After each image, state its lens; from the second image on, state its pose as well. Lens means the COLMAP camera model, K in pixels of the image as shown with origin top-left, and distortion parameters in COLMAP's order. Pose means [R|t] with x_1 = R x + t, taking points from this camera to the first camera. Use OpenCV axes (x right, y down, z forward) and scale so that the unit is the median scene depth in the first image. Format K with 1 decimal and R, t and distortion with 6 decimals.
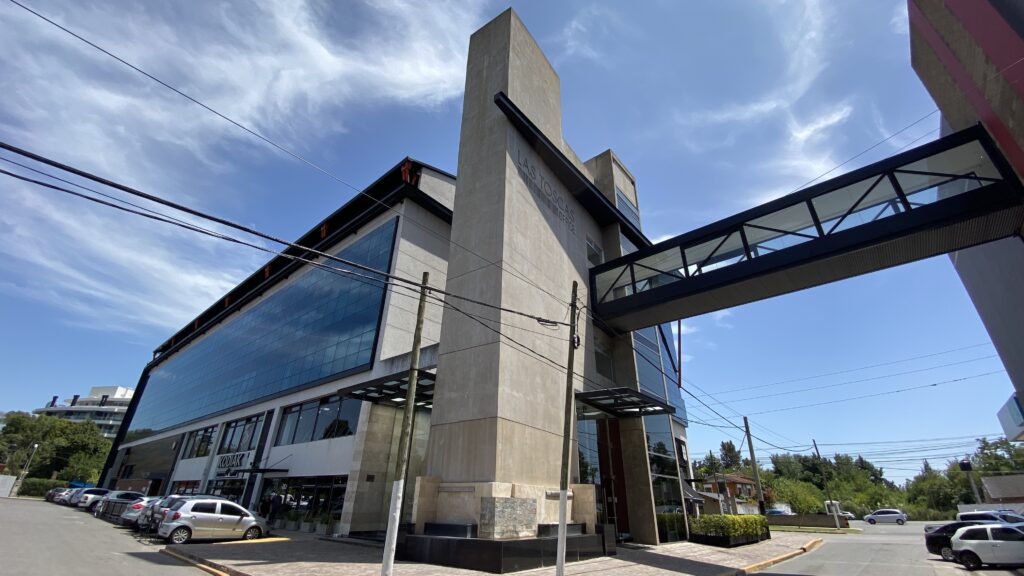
lens RADIAL K [[422.1, 0, 518.1], [0, 422.1, 291.2], [0, 0, 1]] dist [-0.035275, -0.000456]
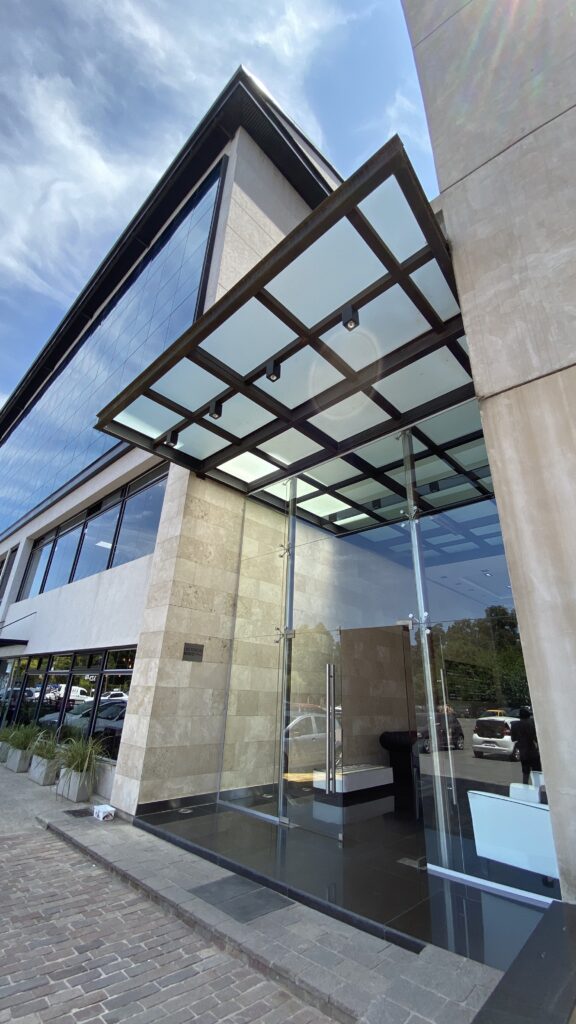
lens RADIAL K [[422.1, 0, 292.1], [0, 422.1, 514.2], [0, 0, 1]] dist [-0.035275, -0.000456]
pose [[0.998000, -0.006968, -0.062827, -0.230241], [0.010859, 0.998029, 0.061807, 0.289295], [0.062273, -0.062365, 0.996109, 0.611476]]
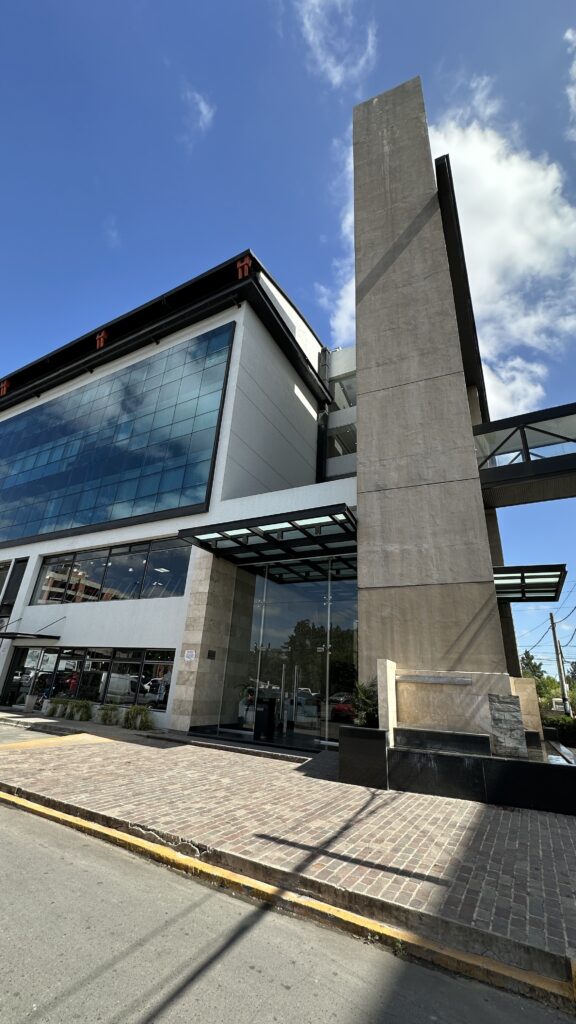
lens RADIAL K [[423.1, 0, 288.0], [0, 423.1, 512.0], [0, 0, 1]] dist [-0.035089, -0.000019]
pose [[0.980465, 0.110884, 0.162462, -0.355510], [-0.123203, 0.990063, 0.067796, 0.128236], [-0.153330, -0.086487, 0.984383, 0.263485]]
